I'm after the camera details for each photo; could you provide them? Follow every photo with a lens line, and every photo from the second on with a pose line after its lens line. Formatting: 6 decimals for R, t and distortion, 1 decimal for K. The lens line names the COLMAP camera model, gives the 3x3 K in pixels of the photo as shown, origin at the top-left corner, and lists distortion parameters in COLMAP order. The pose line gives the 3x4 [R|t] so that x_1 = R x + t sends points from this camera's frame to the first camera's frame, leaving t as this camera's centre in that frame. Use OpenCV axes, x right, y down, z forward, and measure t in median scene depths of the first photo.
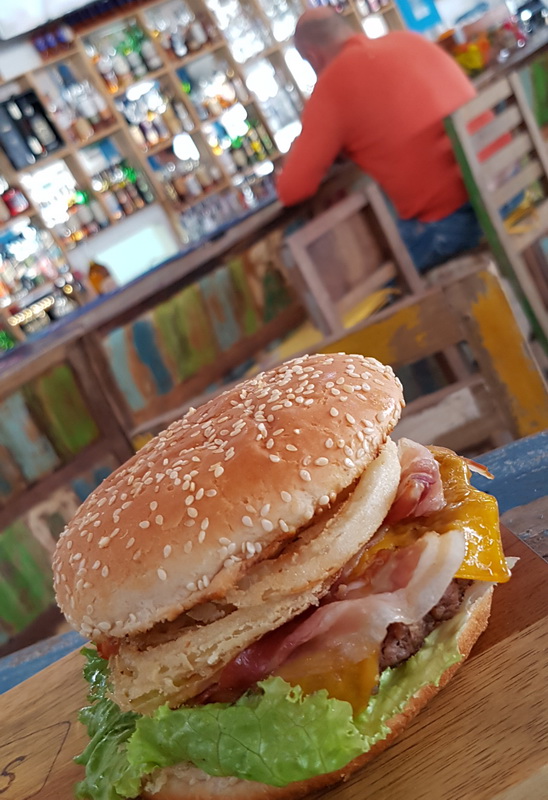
lens RADIAL K [[846.6, 0, 274.0], [0, 846.6, 400.0], [0, 0, 1]] dist [0.240034, -0.611696]
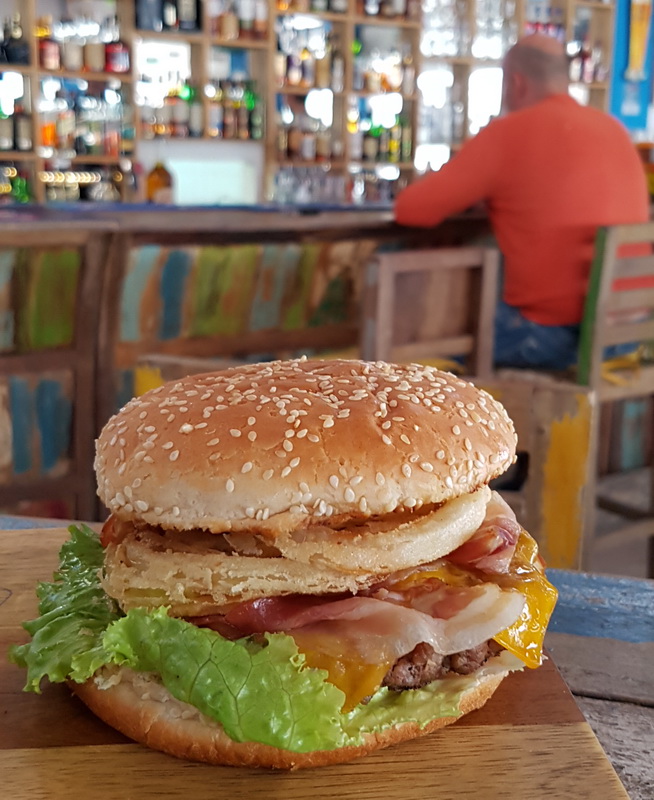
lens RADIAL K [[1010.3, 0, 328.1], [0, 1010.3, 360.0], [0, 0, 1]] dist [0.210963, -0.504621]
pose [[0.868210, 0.495070, 0.033430, -0.130577], [-0.491575, 0.867342, -0.077916, 0.104247], [-0.067569, 0.051214, 0.996399, -0.143131]]
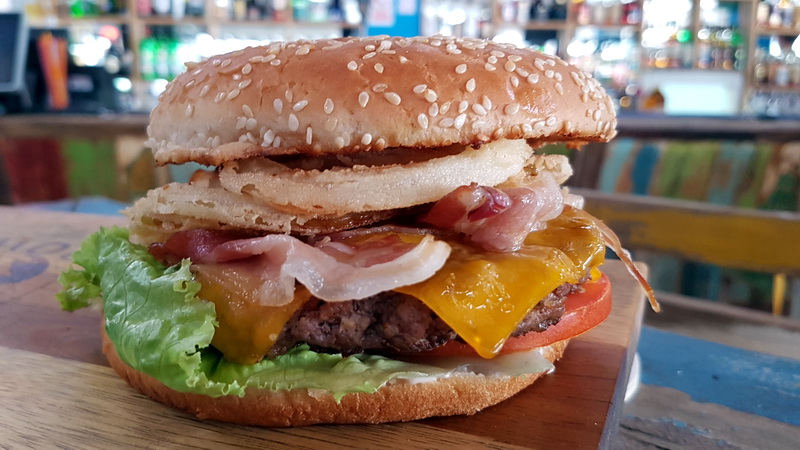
lens RADIAL K [[726.4, 0, 400.0], [0, 726.4, 225.0], [0, 0, 1]] dist [0.002200, -0.111381]
pose [[0.728948, 0.559815, -0.394008, 0.364897], [-0.538664, 0.824245, 0.174532, 0.044744], [0.422465, 0.085013, 0.902384, 0.372200]]
